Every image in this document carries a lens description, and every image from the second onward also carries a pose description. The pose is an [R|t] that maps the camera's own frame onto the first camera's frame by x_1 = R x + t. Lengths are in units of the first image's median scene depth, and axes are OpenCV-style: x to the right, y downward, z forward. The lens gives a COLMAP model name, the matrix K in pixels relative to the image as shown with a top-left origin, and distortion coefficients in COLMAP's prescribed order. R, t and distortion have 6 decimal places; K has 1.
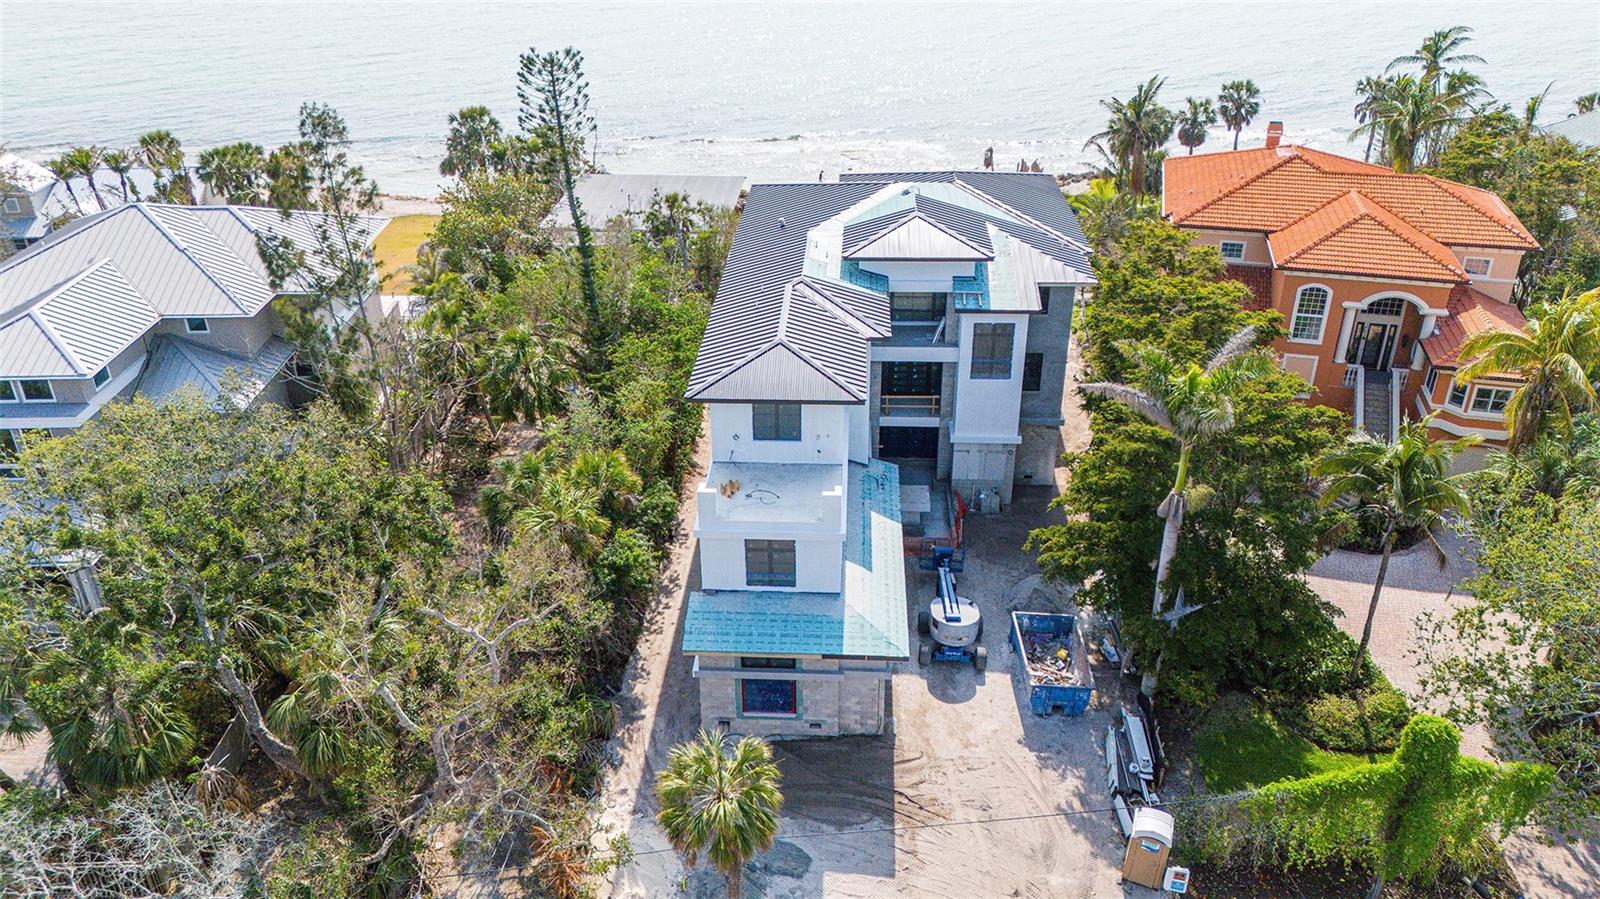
lens RADIAL K [[1168.3, 0, 798.7], [0, 1168.3, 442.1], [0, 0, 1]] dist [0.054858, -0.017587]
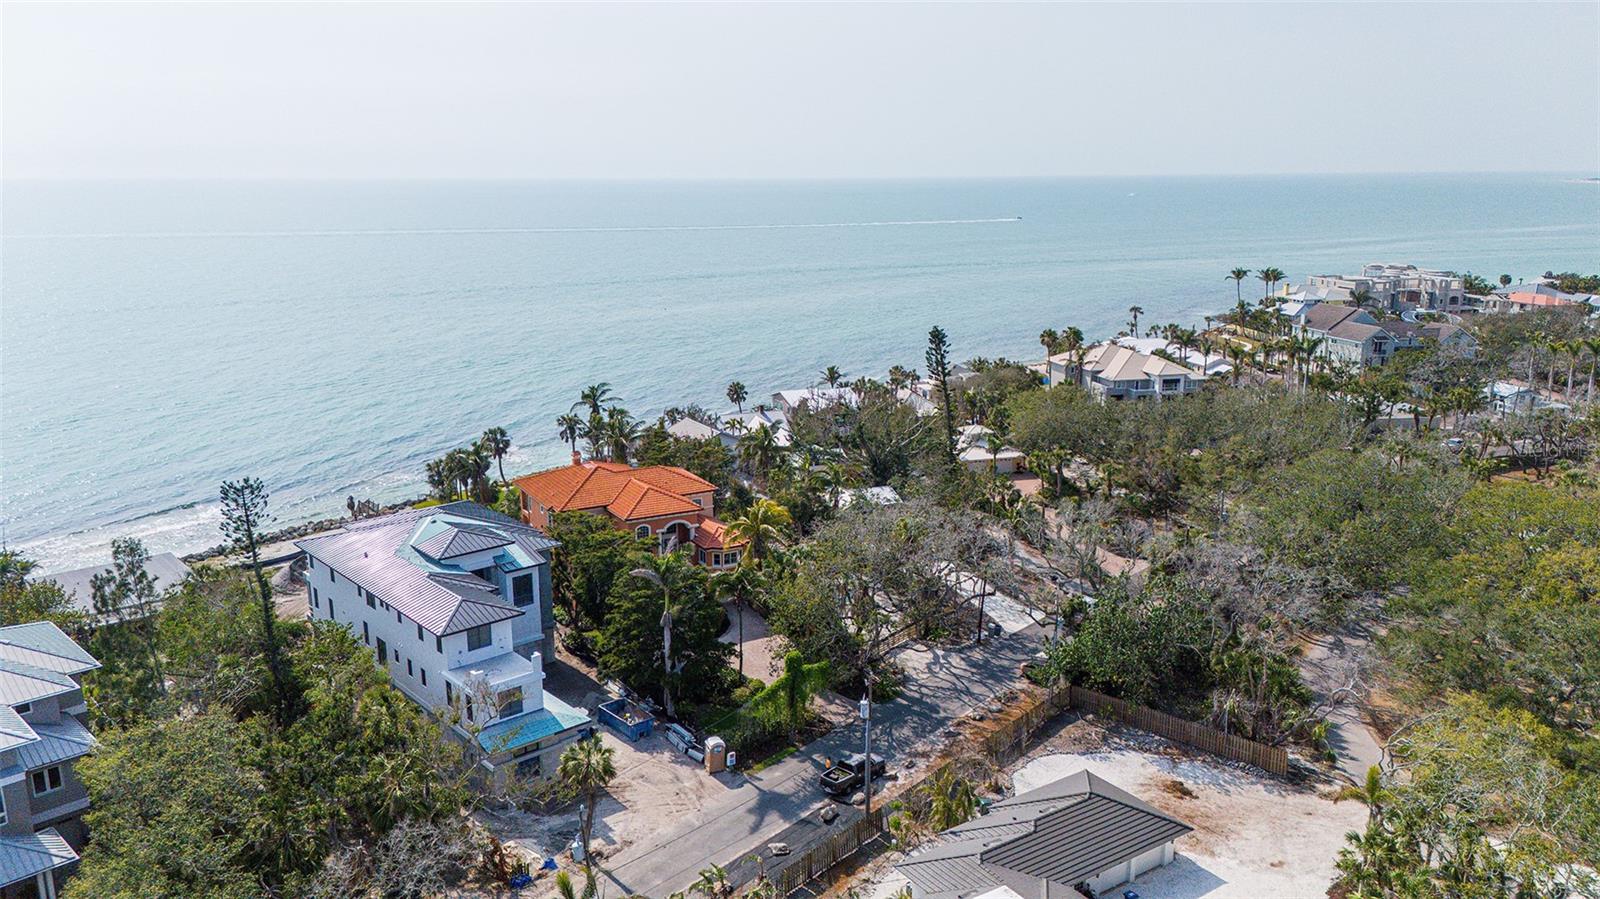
lens RADIAL K [[1168.3, 0, 801.6], [0, 1168.3, 450.4], [0, 0, 1]] dist [0.054858, -0.017587]
pose [[0.711959, -0.155981, 0.684678, -0.758569], [0.323978, 0.938009, -0.123194, 0.085473], [-0.623018, 0.309530, 0.718359, -0.675751]]
